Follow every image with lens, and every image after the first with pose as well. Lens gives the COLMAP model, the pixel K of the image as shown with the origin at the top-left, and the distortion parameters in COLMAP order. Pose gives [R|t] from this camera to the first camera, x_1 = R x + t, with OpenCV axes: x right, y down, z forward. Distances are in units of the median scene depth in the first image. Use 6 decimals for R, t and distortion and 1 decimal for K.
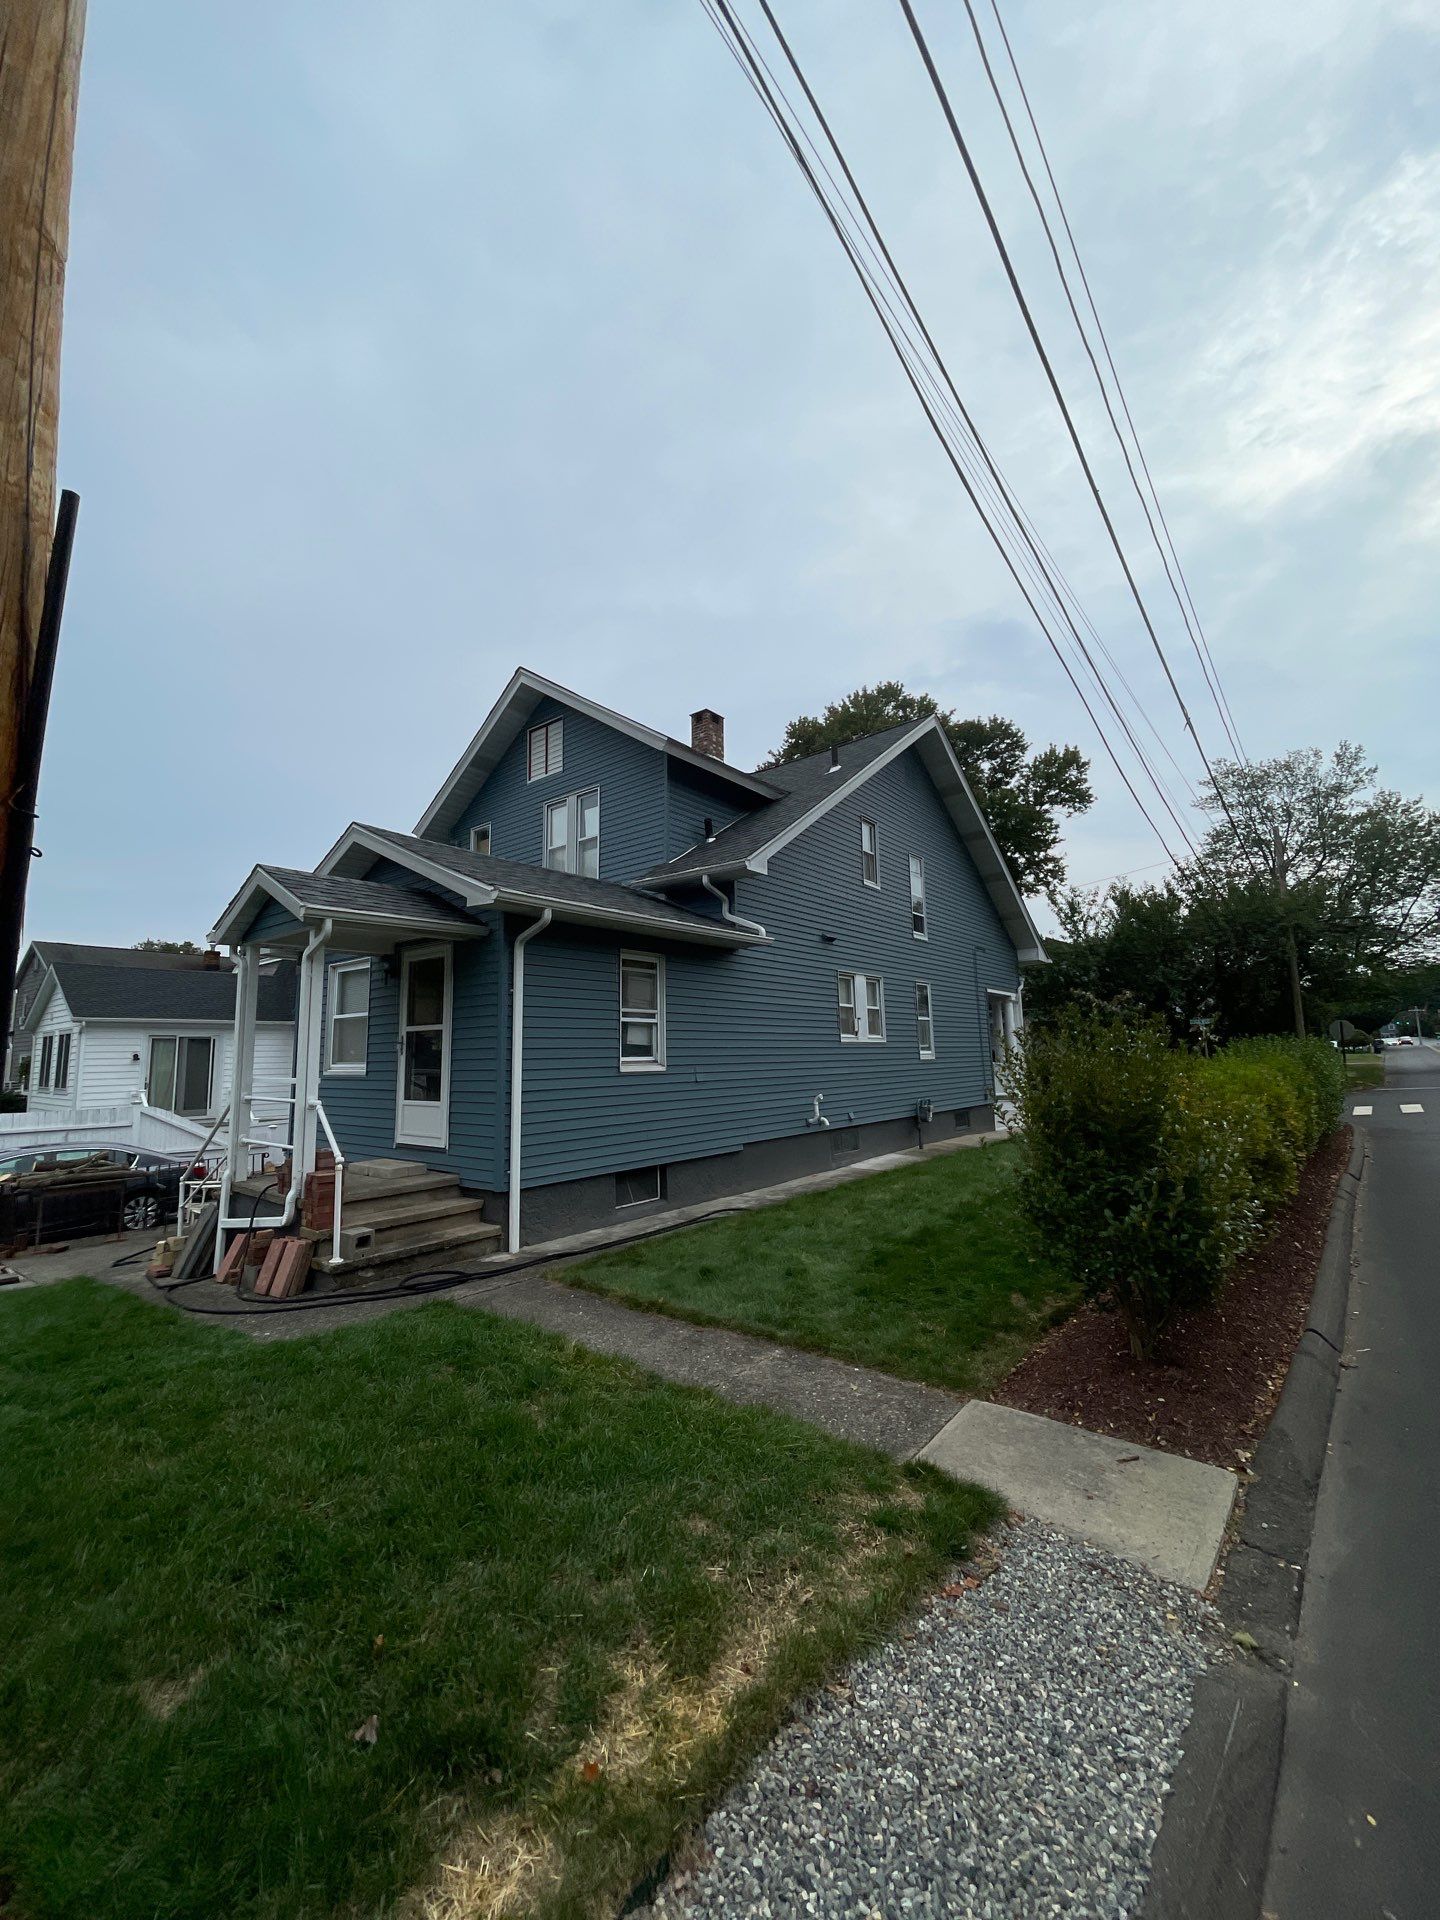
lens RADIAL K [[777.0, 0, 715.1], [0, 777.0, 958.5], [0, 0, 1]] dist [-0.000578, 0.000160]
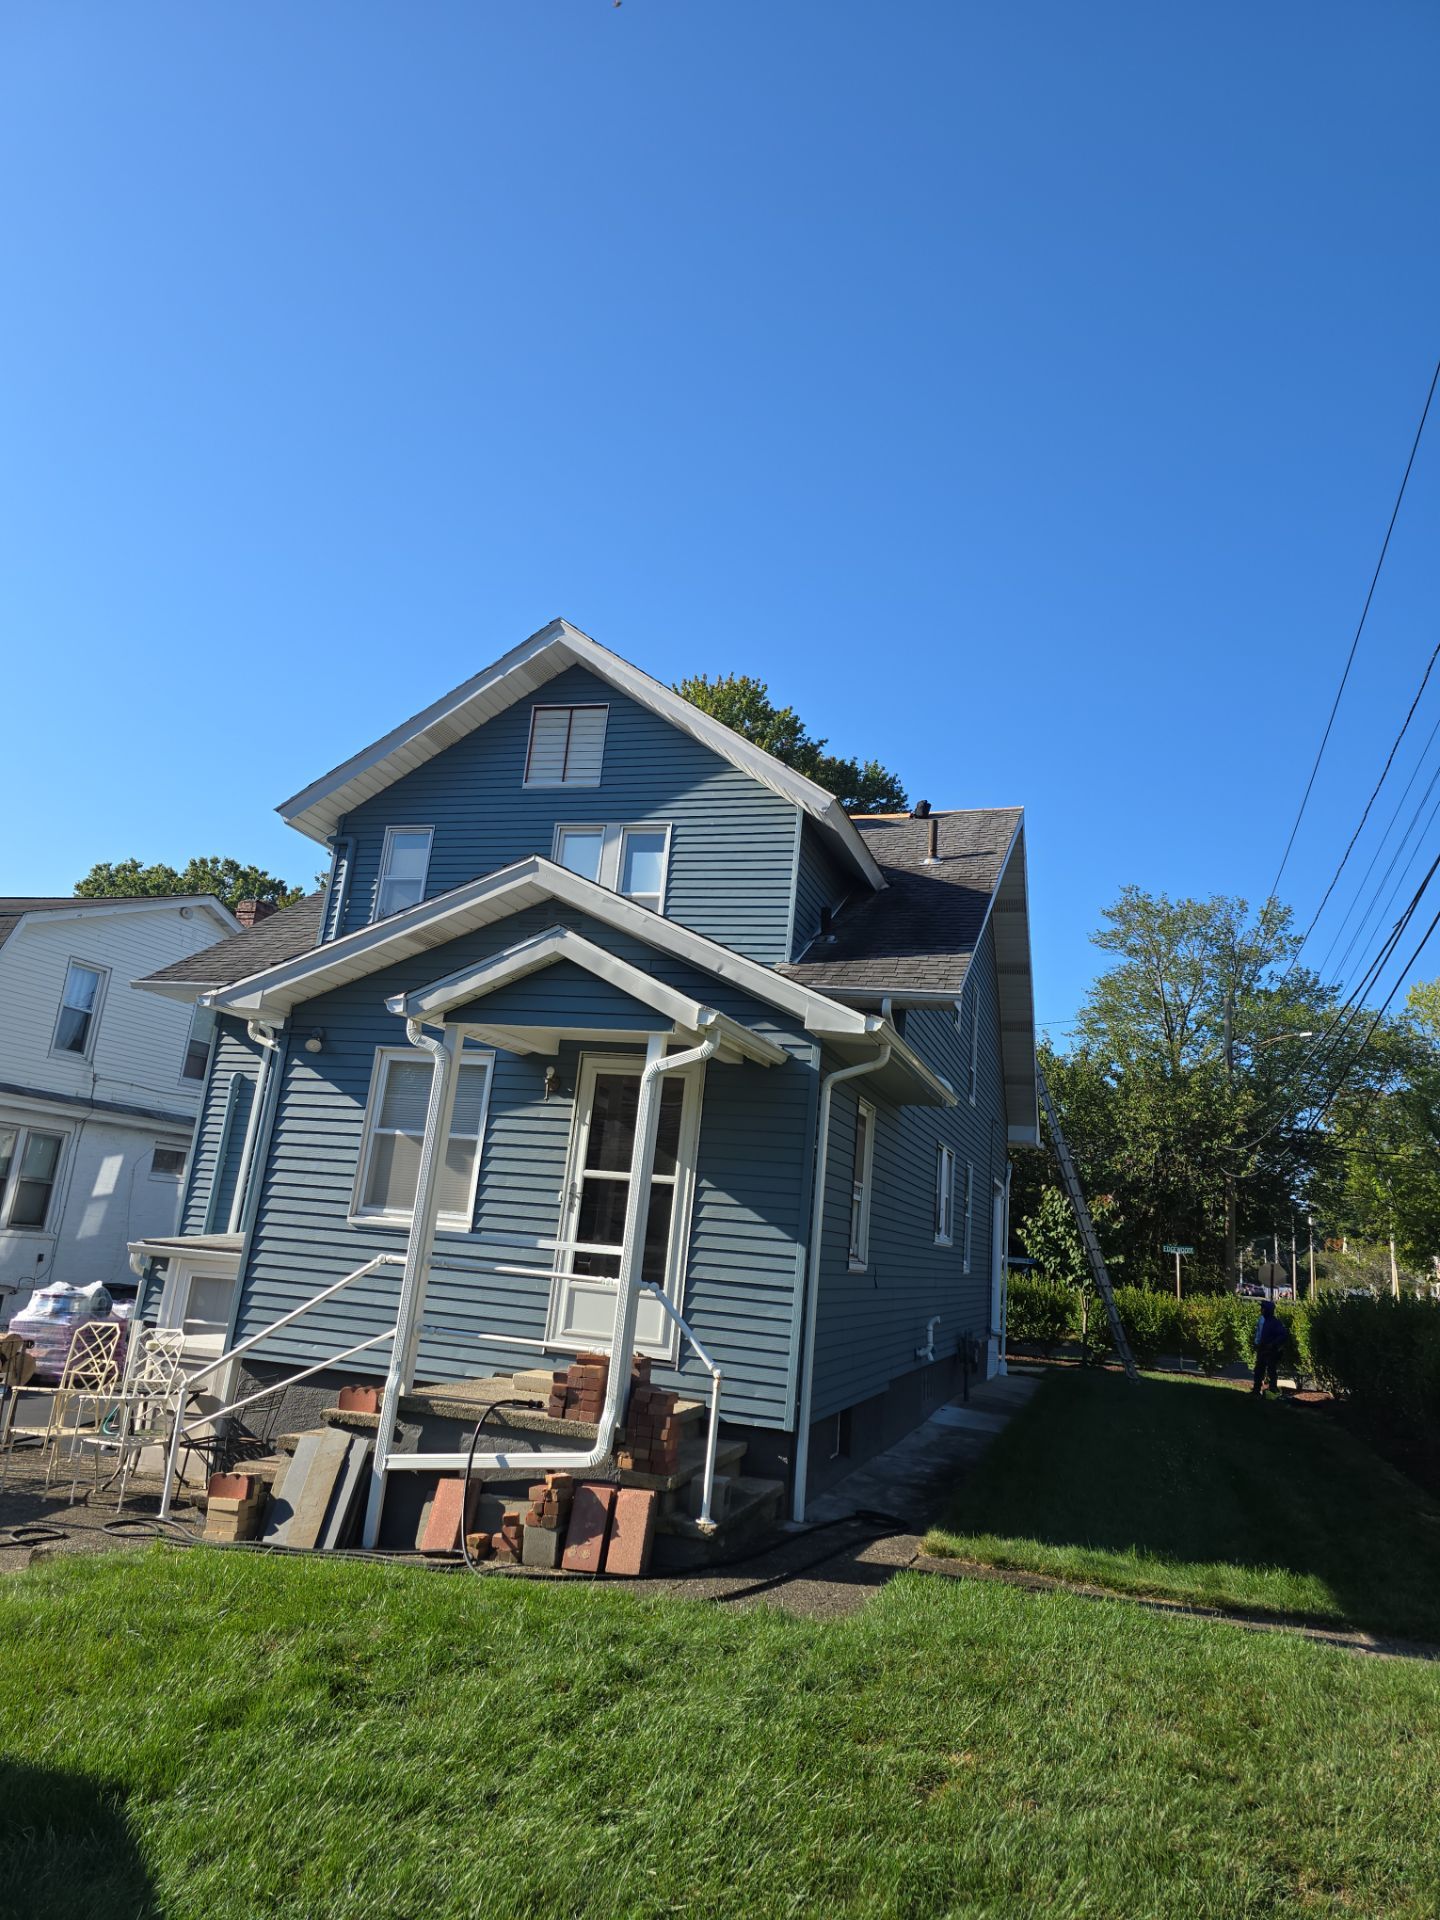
lens RADIAL K [[1291.2, 0, 725.9], [0, 1291.2, 950.8], [0, 0, 1]] dist [0.061523, -0.048723]
pose [[0.921927, 0.181081, 0.342433, -0.675541], [-0.151752, 0.982186, -0.110827, 0.006186], [-0.356401, 0.050209, 0.932983, -0.094844]]
